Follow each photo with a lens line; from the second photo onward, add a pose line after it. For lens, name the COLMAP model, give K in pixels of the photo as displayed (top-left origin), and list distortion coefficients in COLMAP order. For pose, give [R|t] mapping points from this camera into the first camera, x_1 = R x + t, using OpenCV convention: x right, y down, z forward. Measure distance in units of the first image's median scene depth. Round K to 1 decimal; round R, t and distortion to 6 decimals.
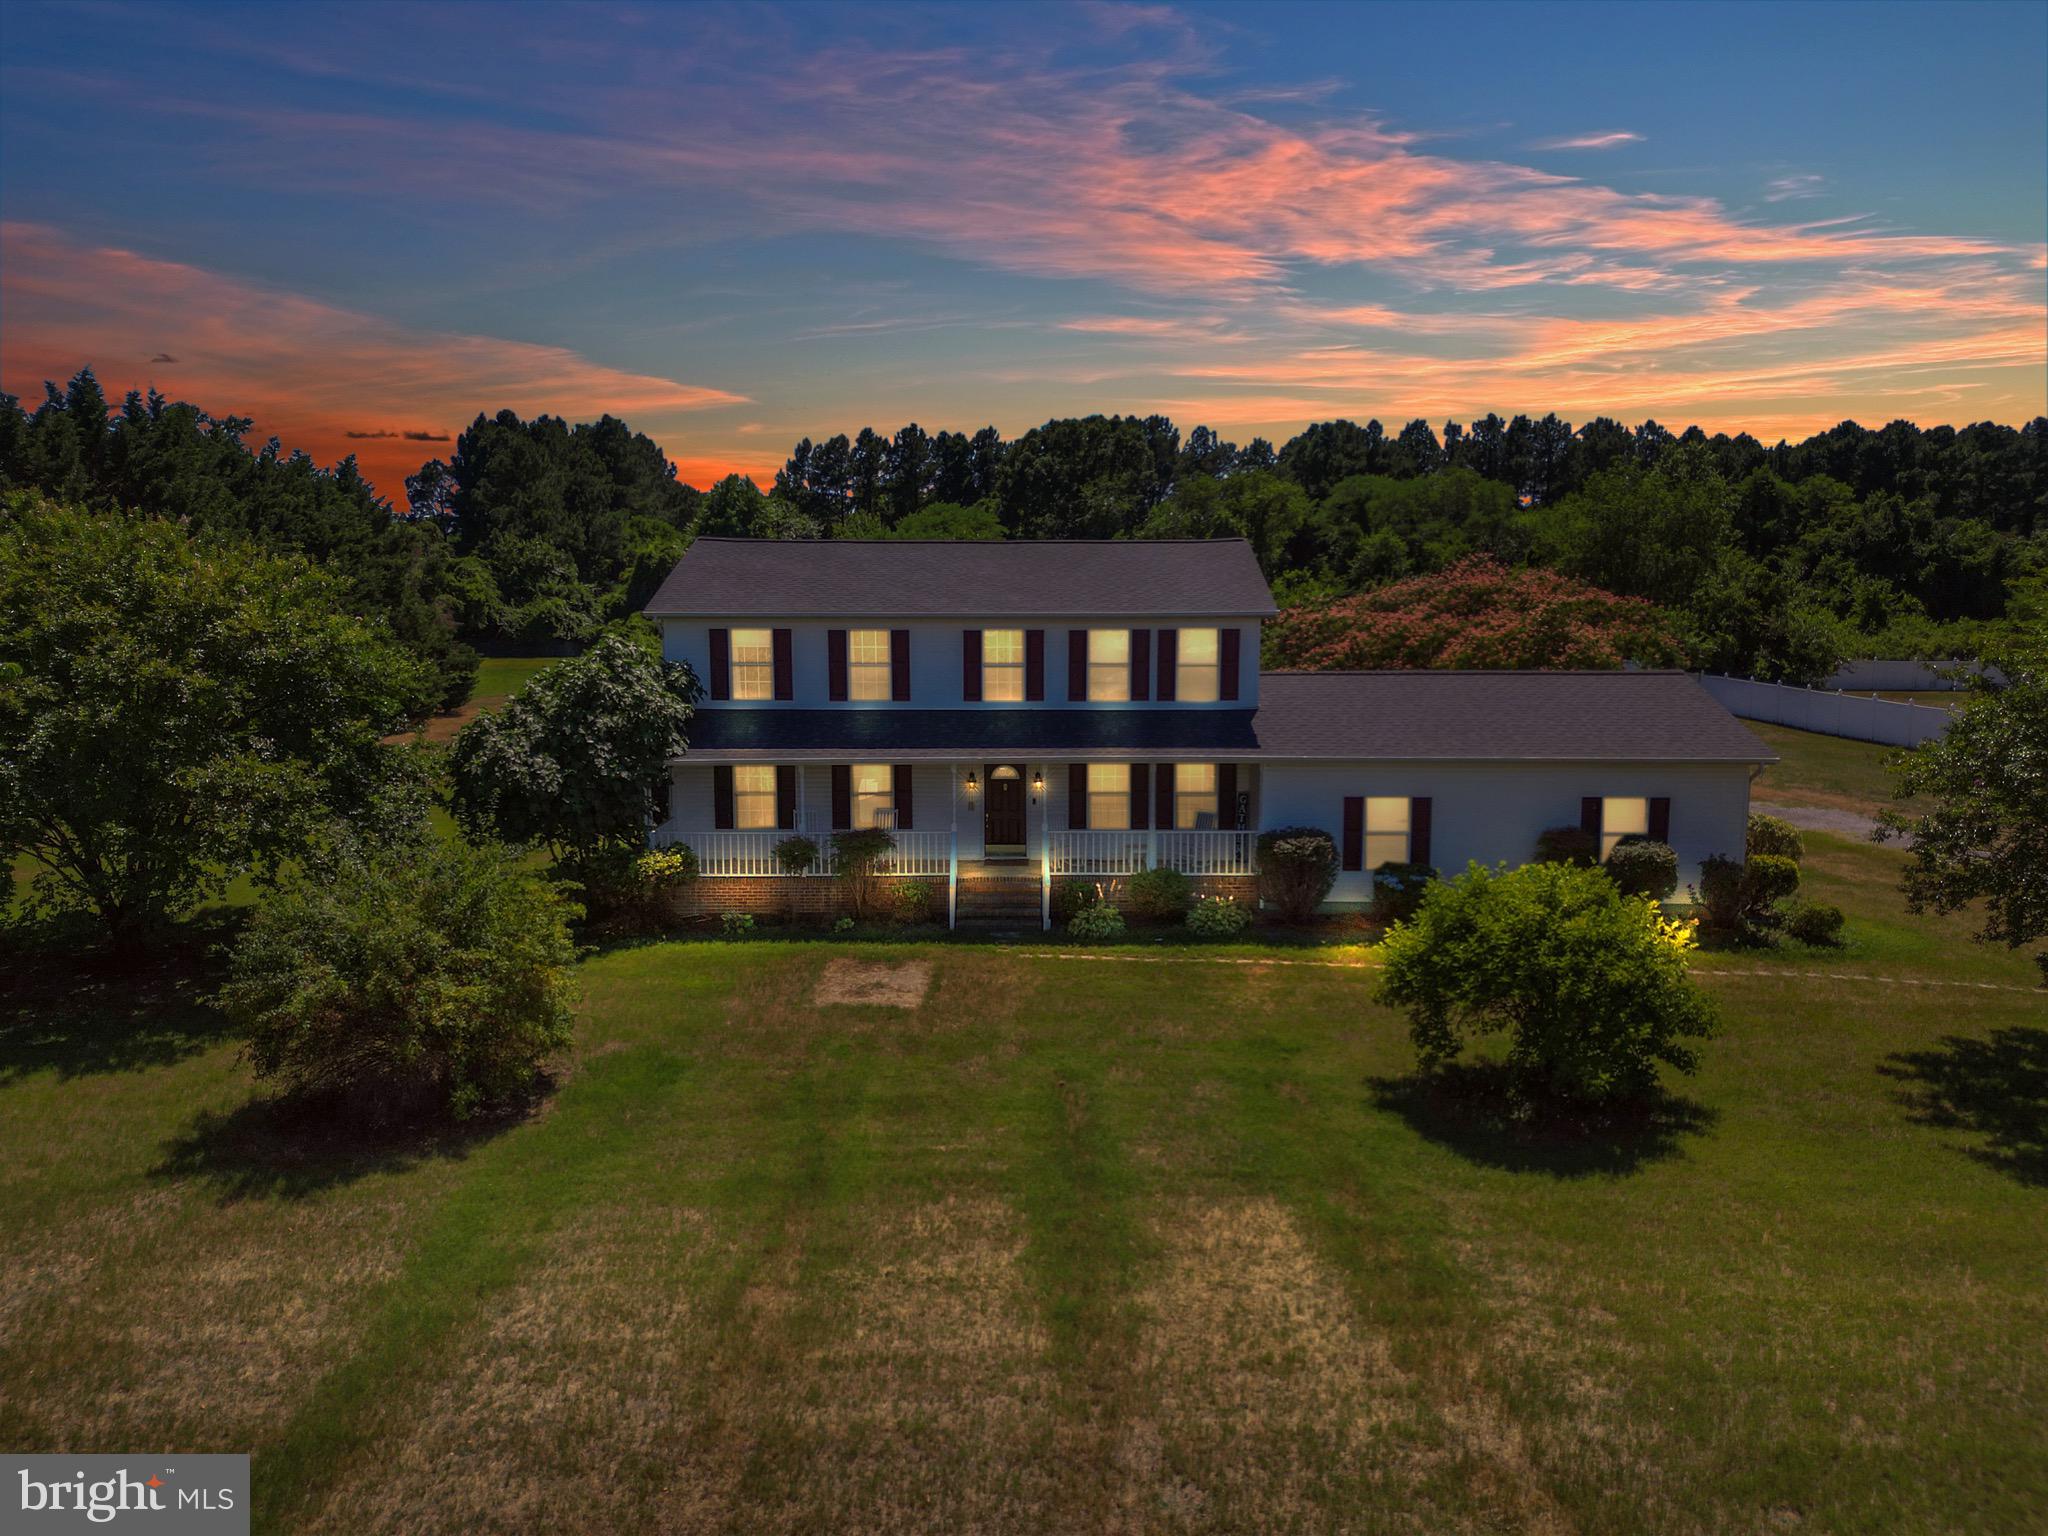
lens RADIAL K [[1418.5, 0, 1011.8], [0, 1418.5, 764.3], [0, 0, 1]] dist [0.083510, -0.079586]
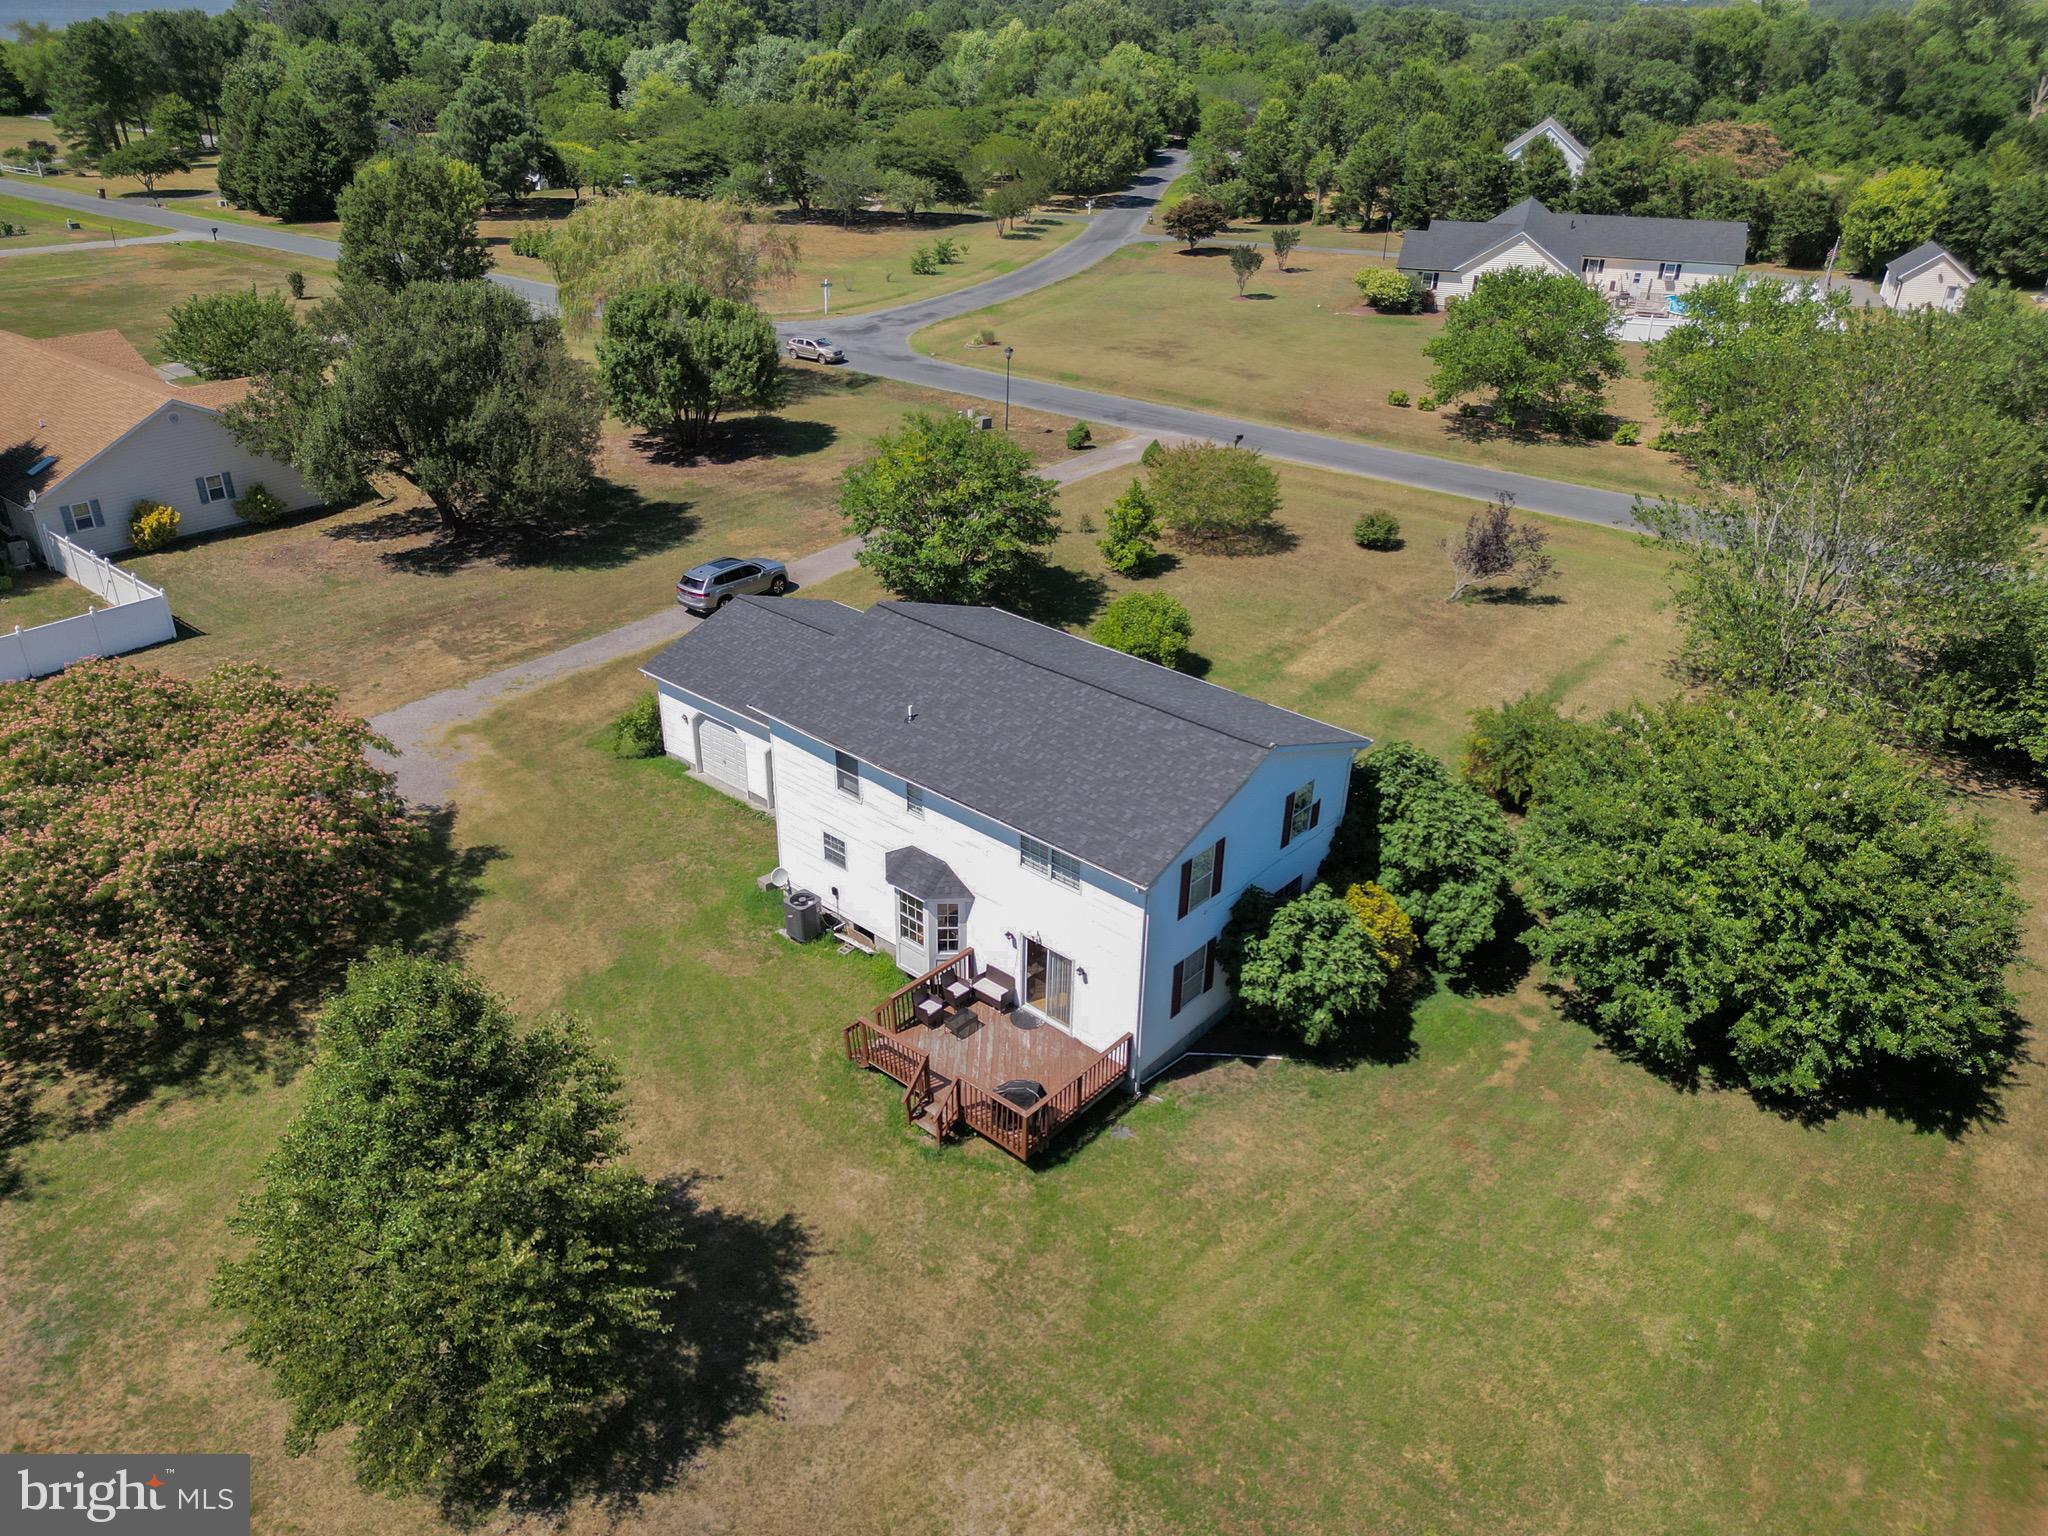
lens RADIAL K [[1425.4, 0, 1011.8], [0, 1425.4, 757.1], [0, 0, 1]] dist [0.086685, -0.096538]
pose [[-0.760919, -0.318146, 0.565496, -0.154916], [0.065529, 0.829403, 0.554794, -0.171802], [-0.645530, 0.459210, -0.610261, 0.420520]]
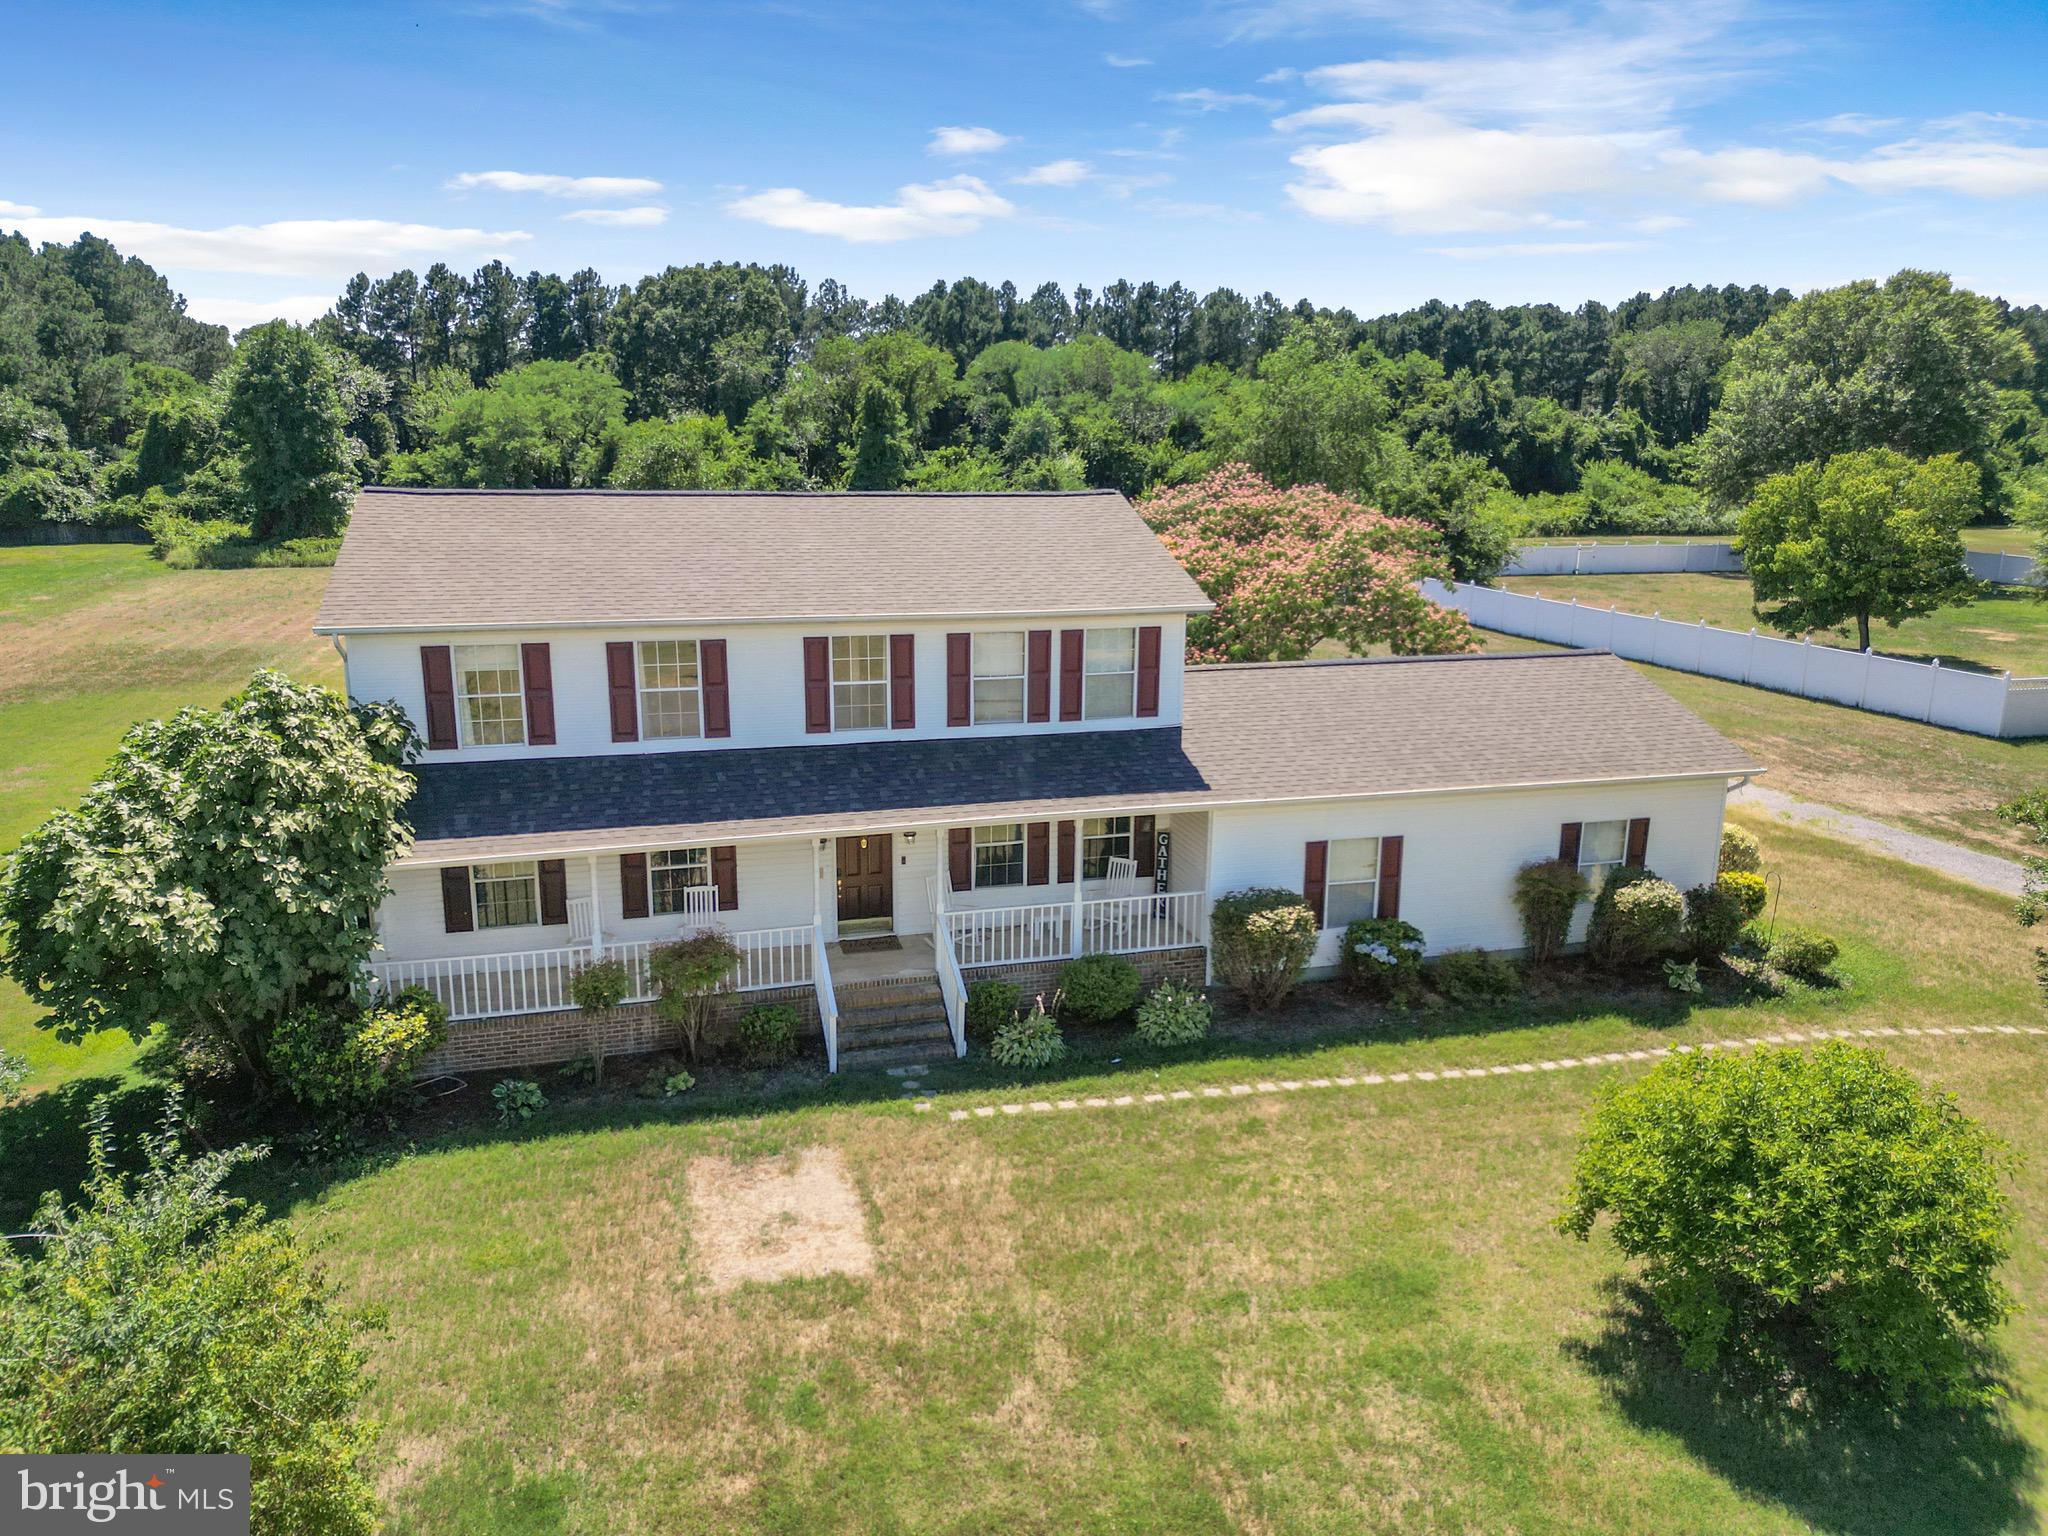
lens RADIAL K [[1425.4, 0, 1011.8], [0, 1425.4, 757.1], [0, 0, 1]] dist [0.086685, -0.096538]
pose [[0.960084, -0.054660, 0.274320, -0.029325], [0.027912, 0.994547, 0.100483, -0.022617], [-0.278317, -0.088816, 0.956374, 0.058370]]
